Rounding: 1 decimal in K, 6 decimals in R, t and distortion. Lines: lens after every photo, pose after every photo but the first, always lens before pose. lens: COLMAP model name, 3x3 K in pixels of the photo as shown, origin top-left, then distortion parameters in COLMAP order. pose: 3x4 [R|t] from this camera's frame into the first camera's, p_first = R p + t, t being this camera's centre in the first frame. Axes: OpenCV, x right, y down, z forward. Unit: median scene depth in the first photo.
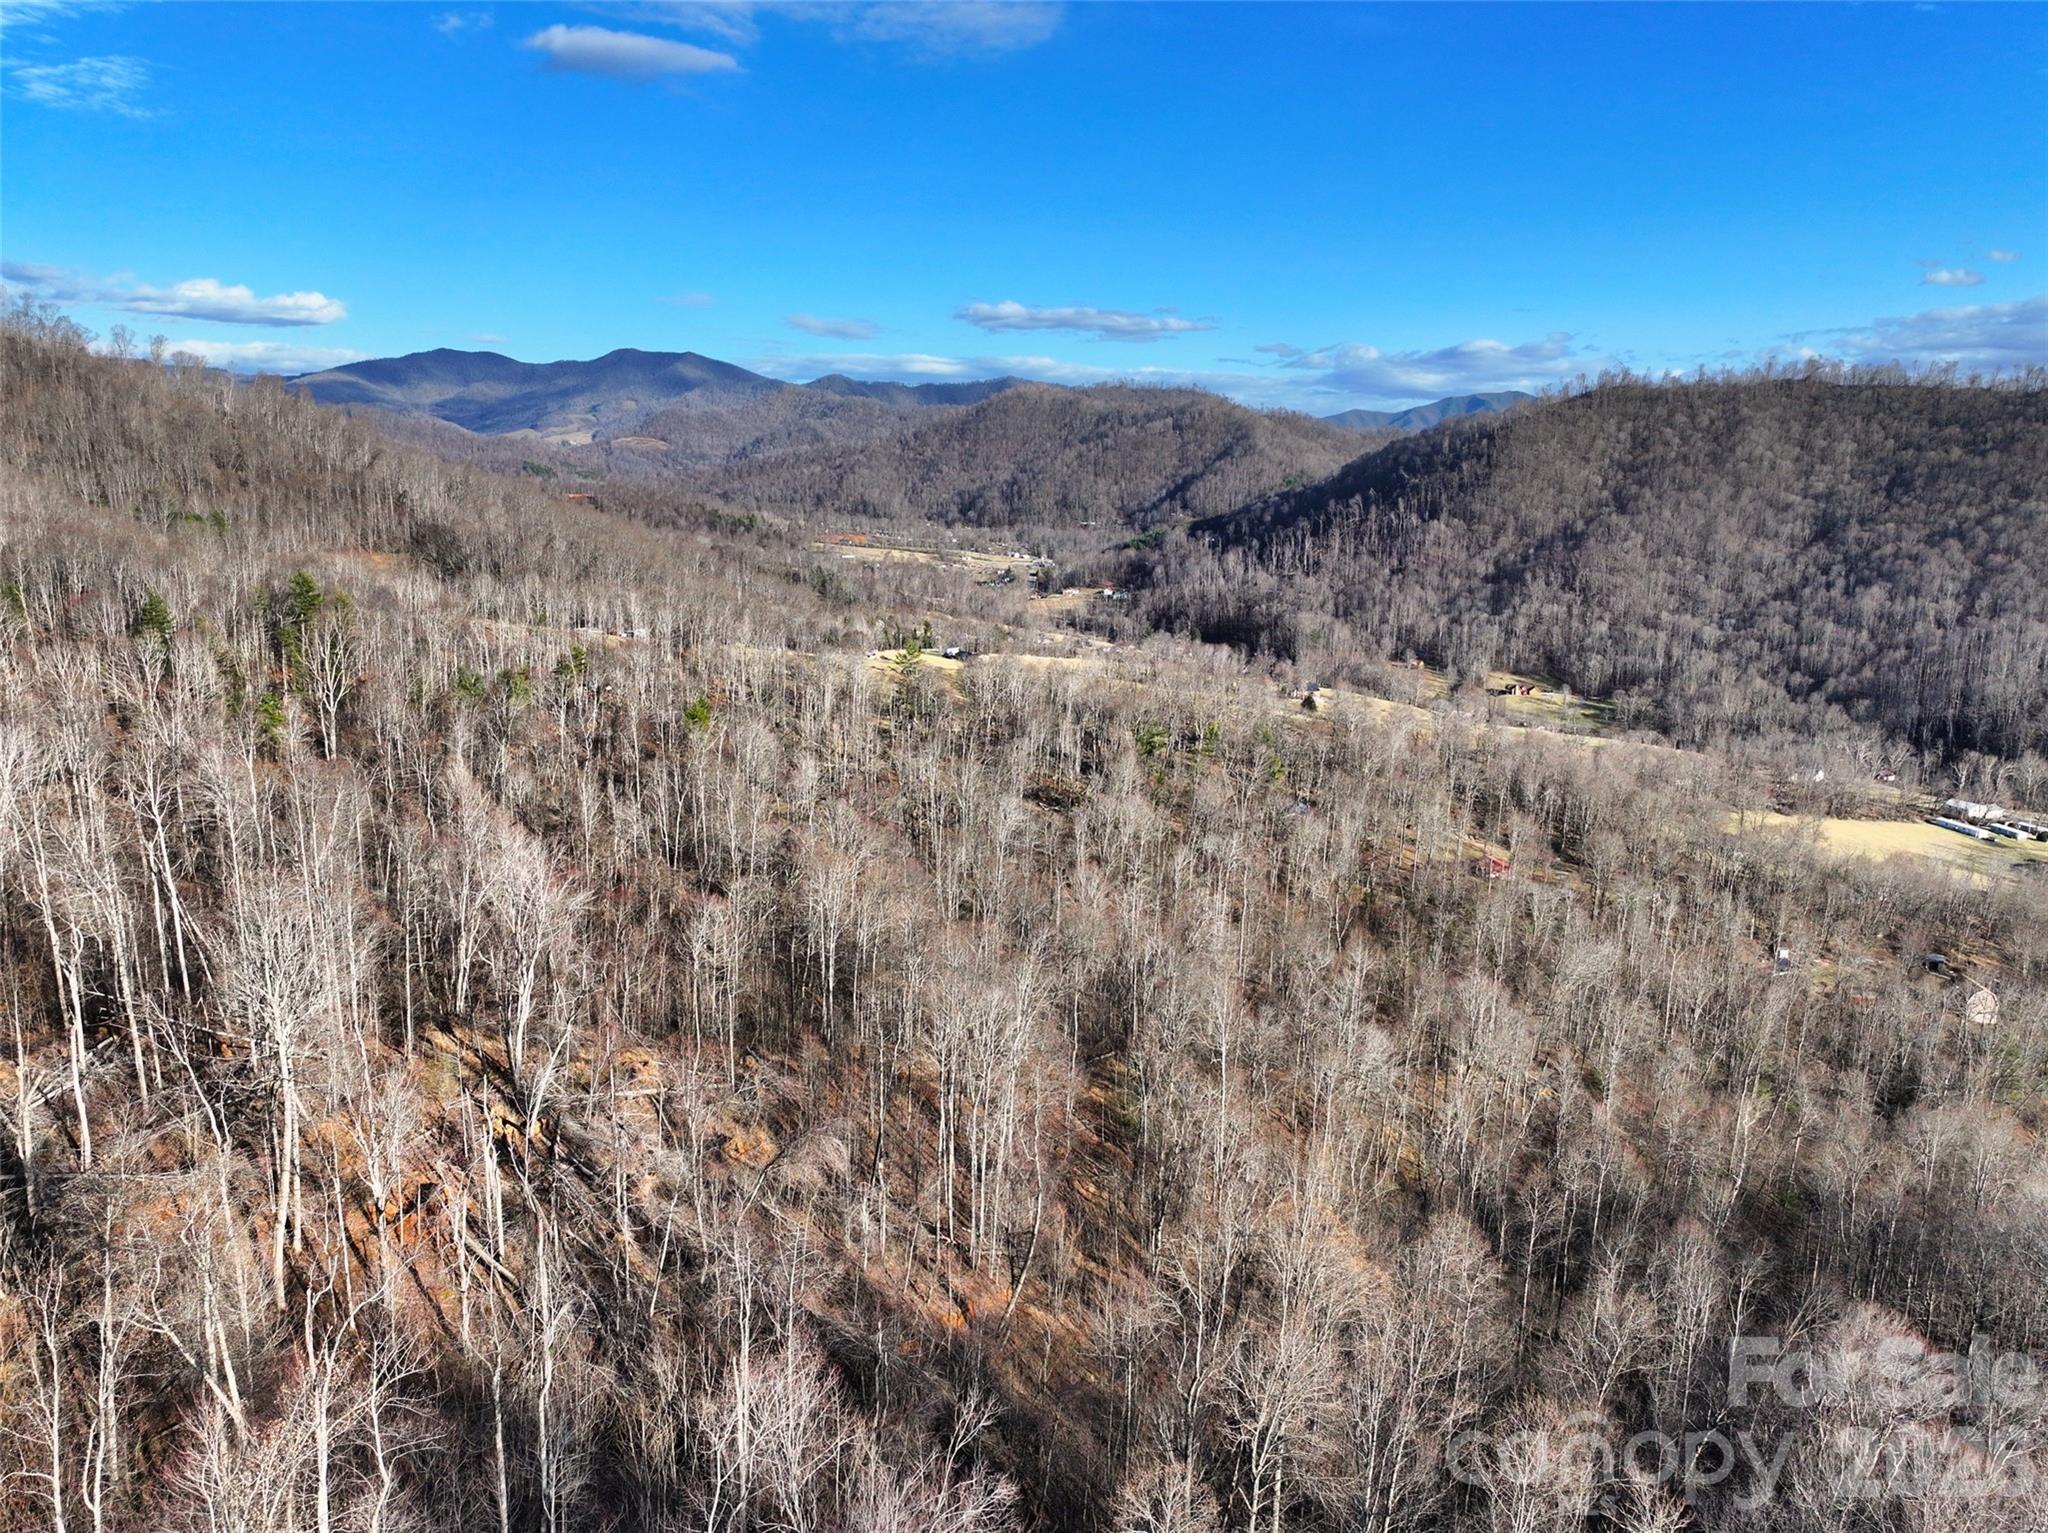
lens RADIAL K [[1444.4, 0, 1031.8], [0, 1444.4, 760.8], [0, 0, 1]] dist [0.002637, 0.010806]
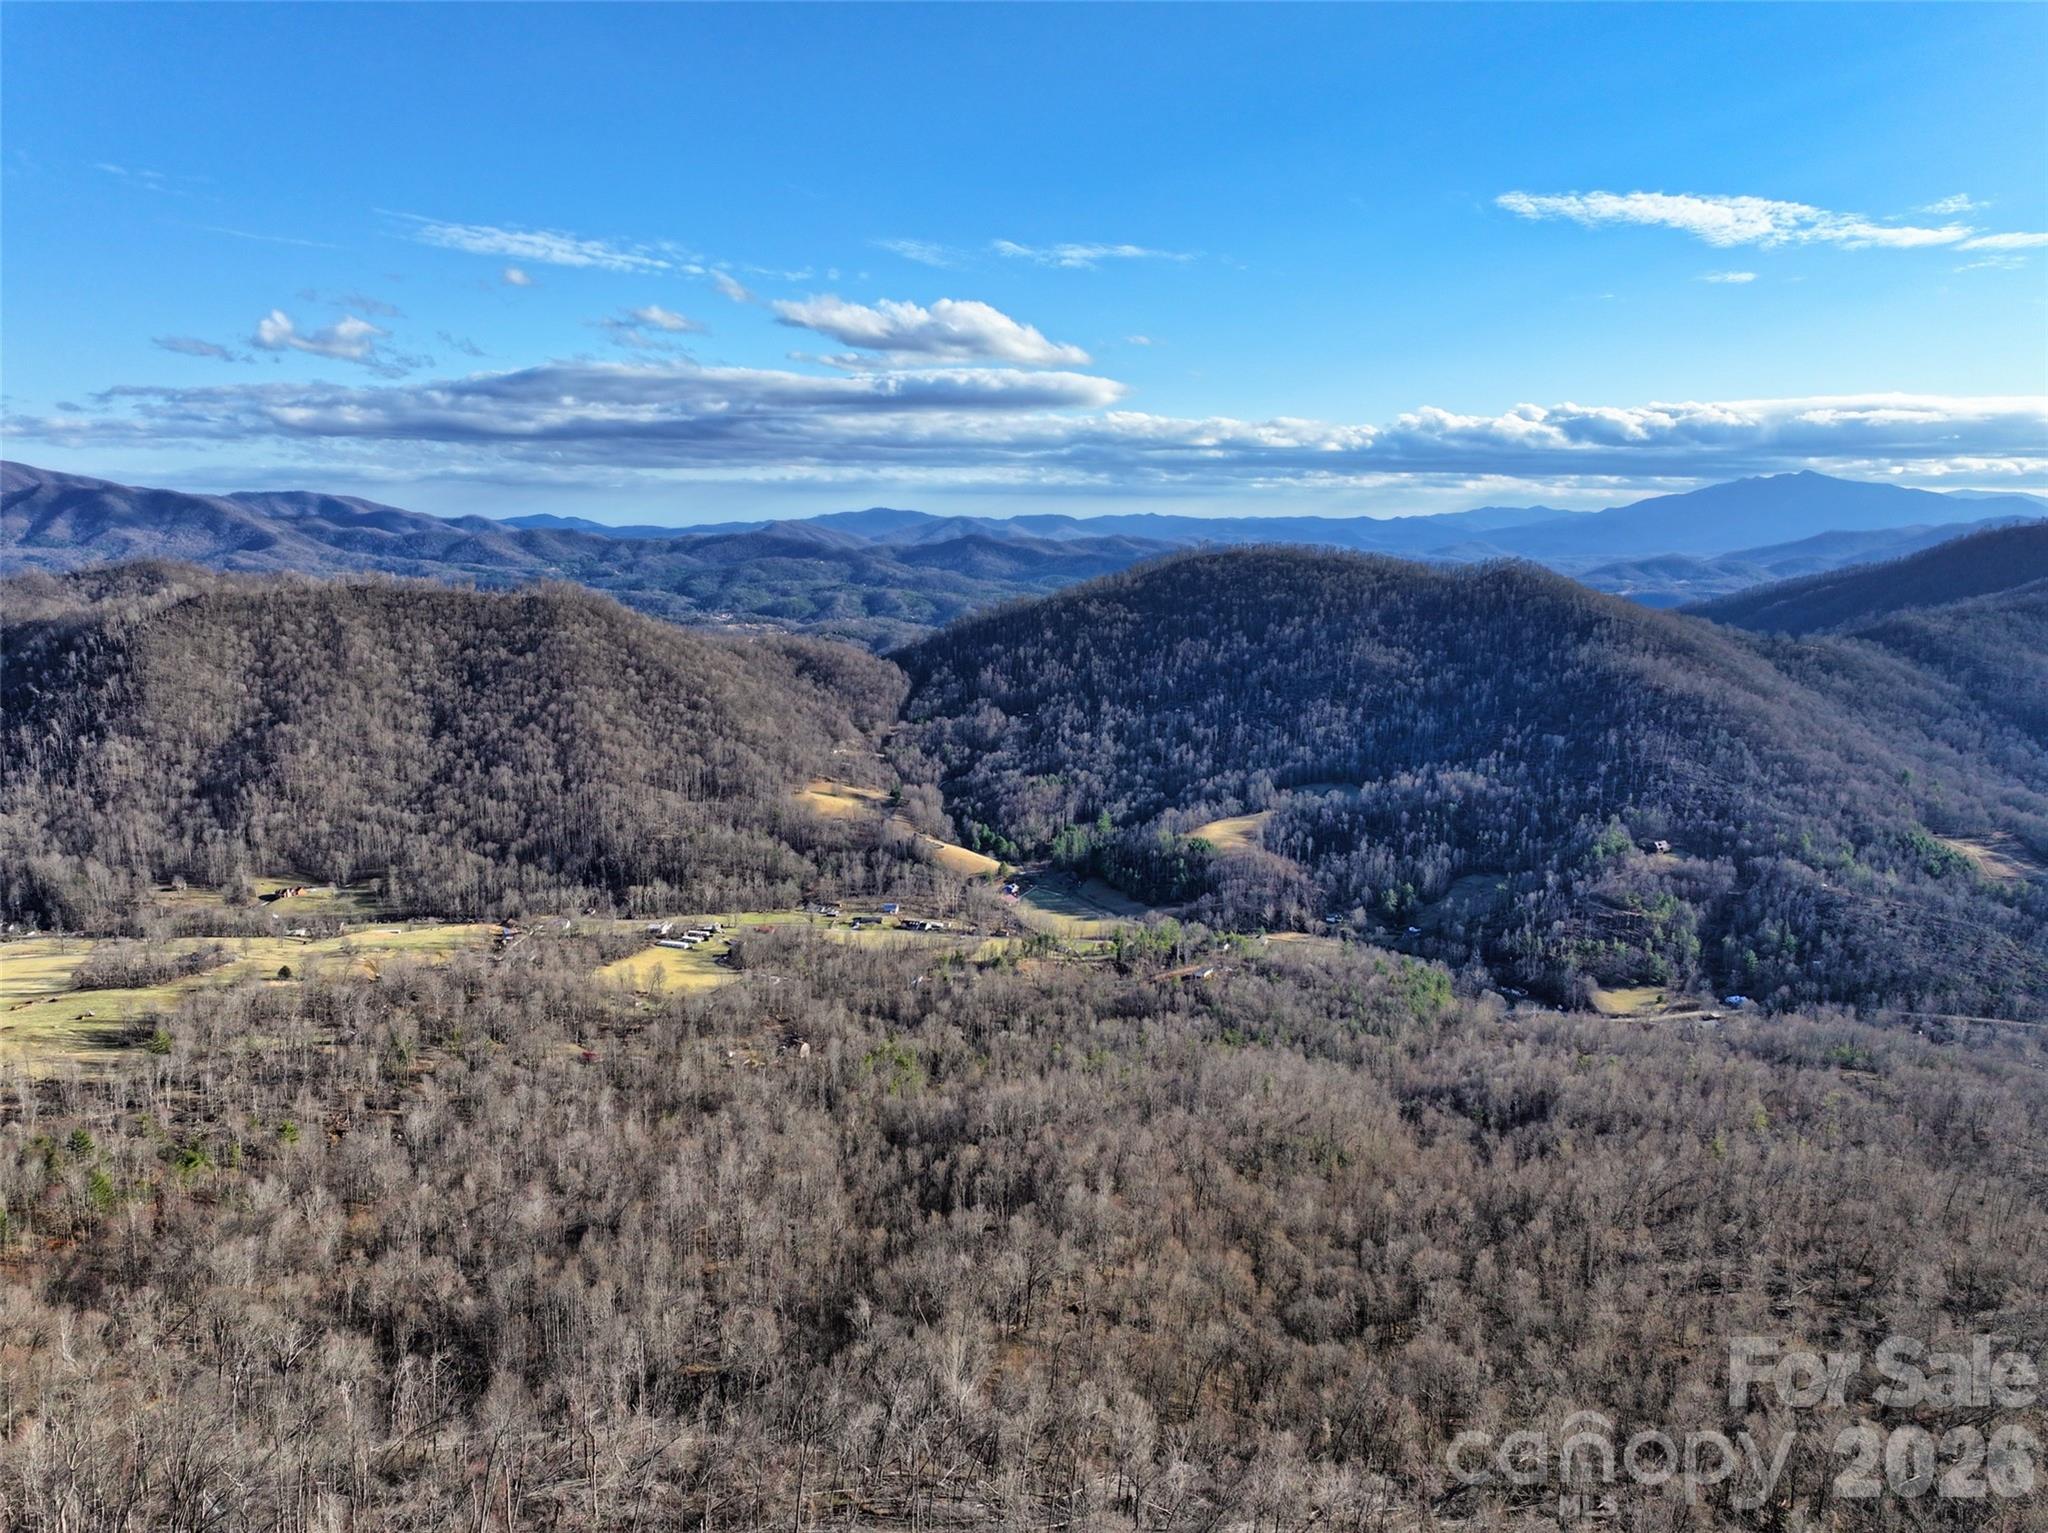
lens RADIAL K [[1444.4, 0, 1032.1], [0, 1444.4, 766.8], [0, 0, 1]] dist [0.002637, 0.010806]
pose [[0.513790, -0.151778, 0.844383, -0.351363], [0.172167, 0.982445, 0.071834, -0.127300], [-0.840463, 0.108467, 0.530901, -0.203590]]
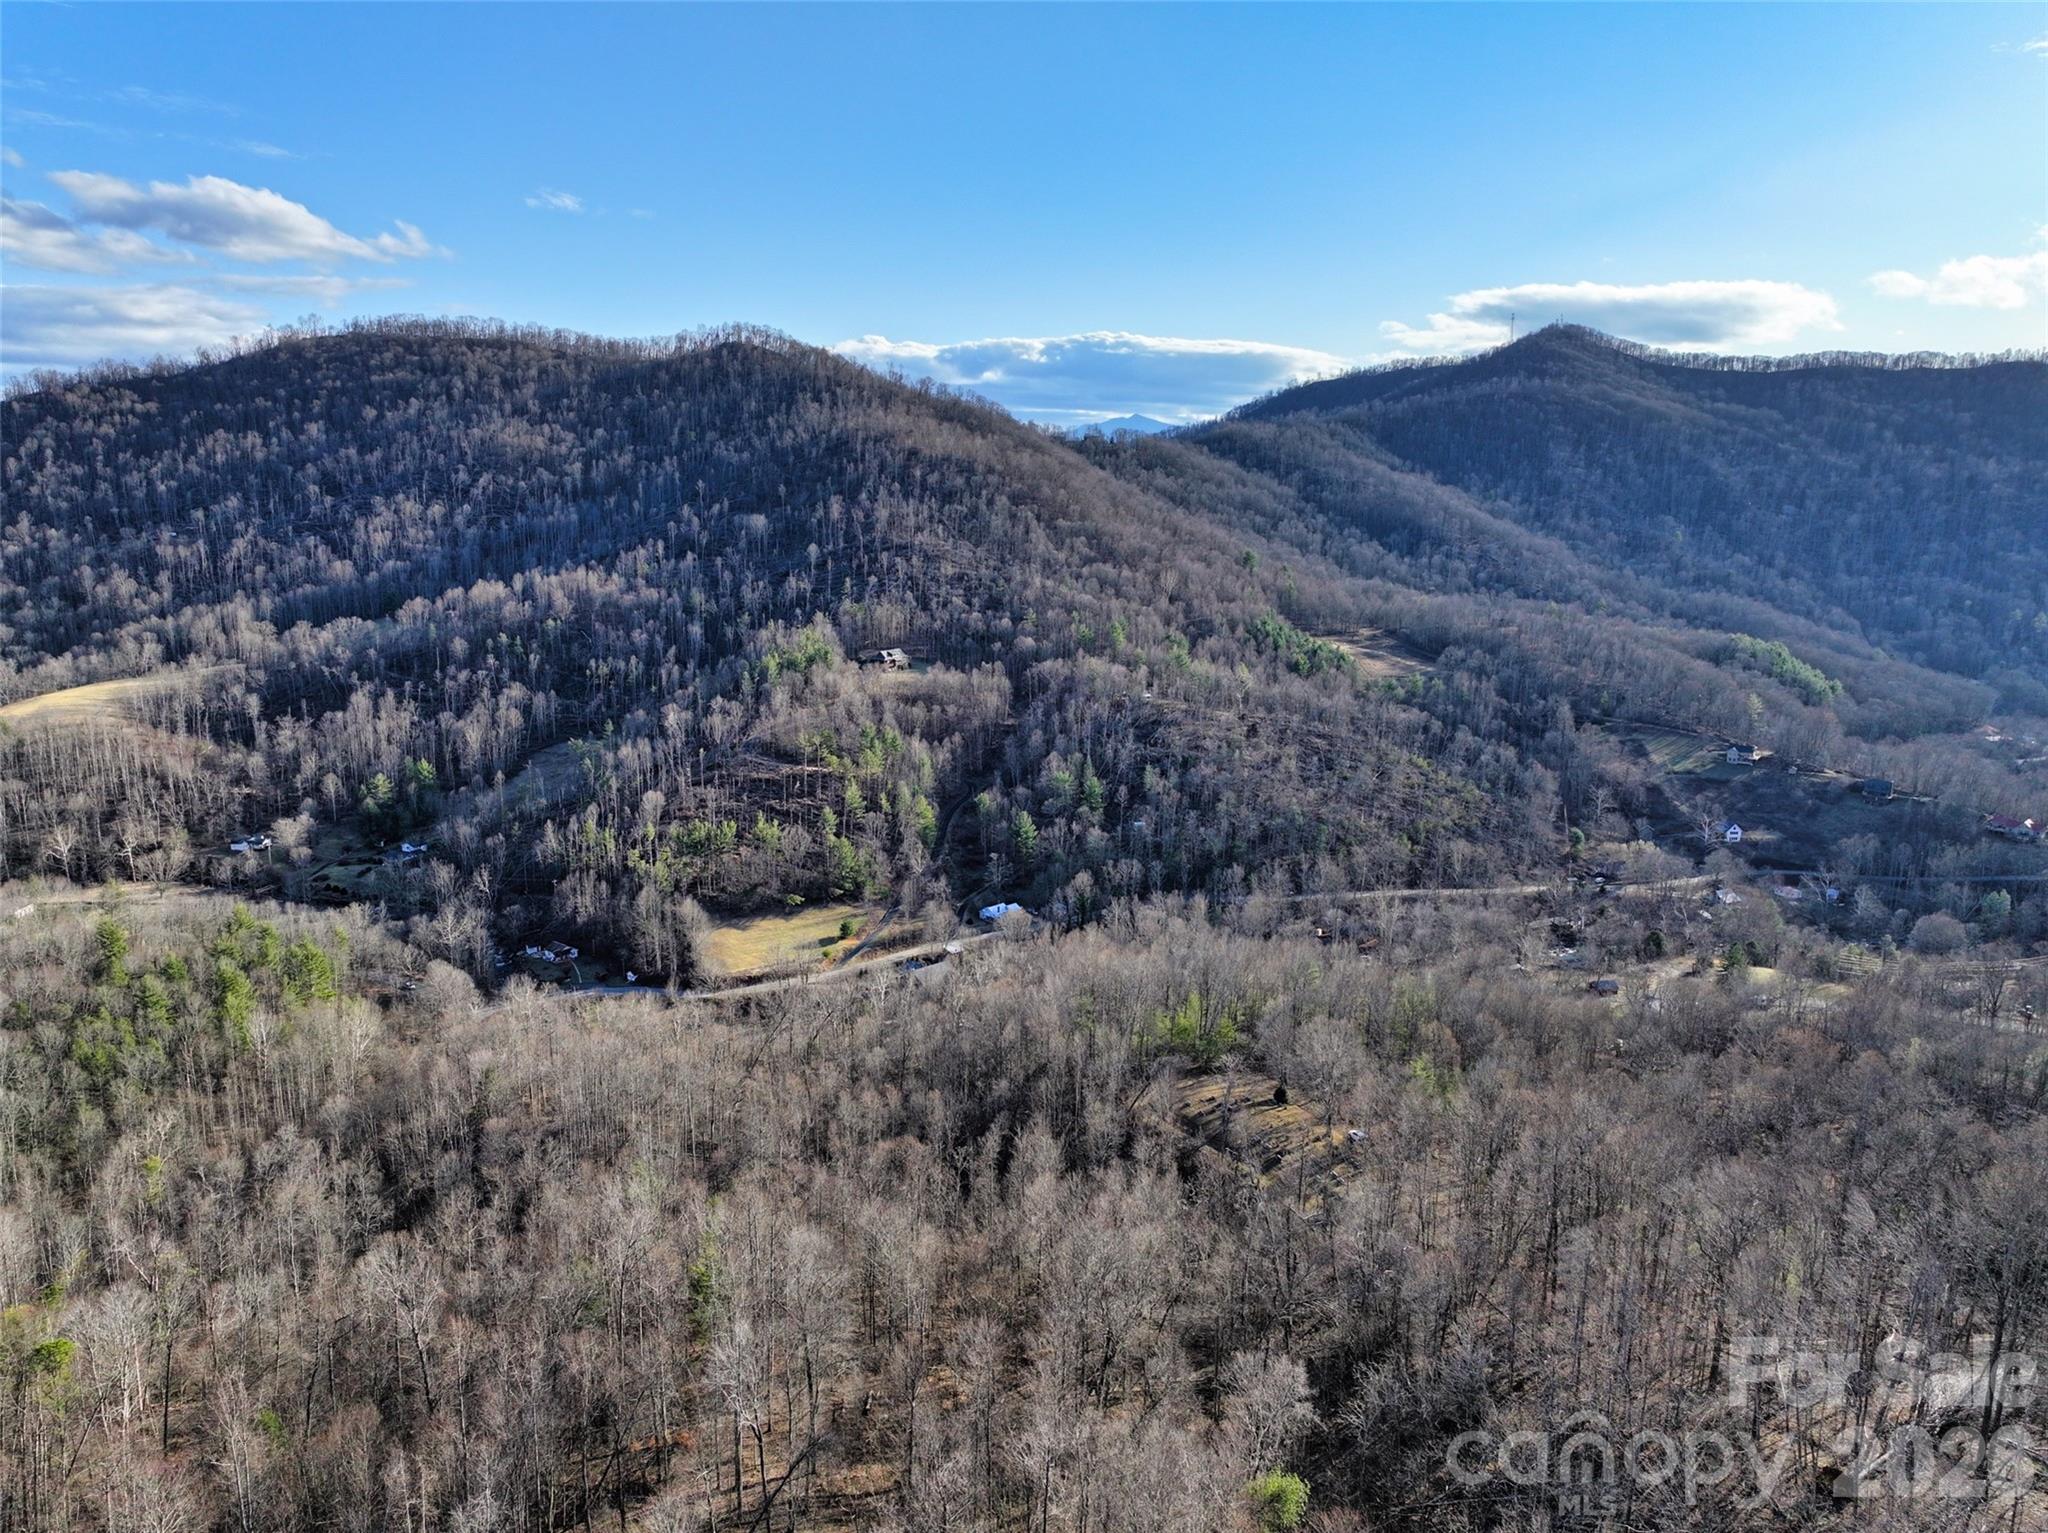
lens RADIAL K [[1444.4, 0, 1033.9], [0, 1444.4, 765.0], [0, 0, 1]] dist [0.002637, 0.010806]
pose [[0.126425, -0.203739, 0.970828, 0.270637], [0.198901, 0.964012, 0.176407, 0.059450], [-0.971831, 0.170797, 0.162399, -0.163939]]
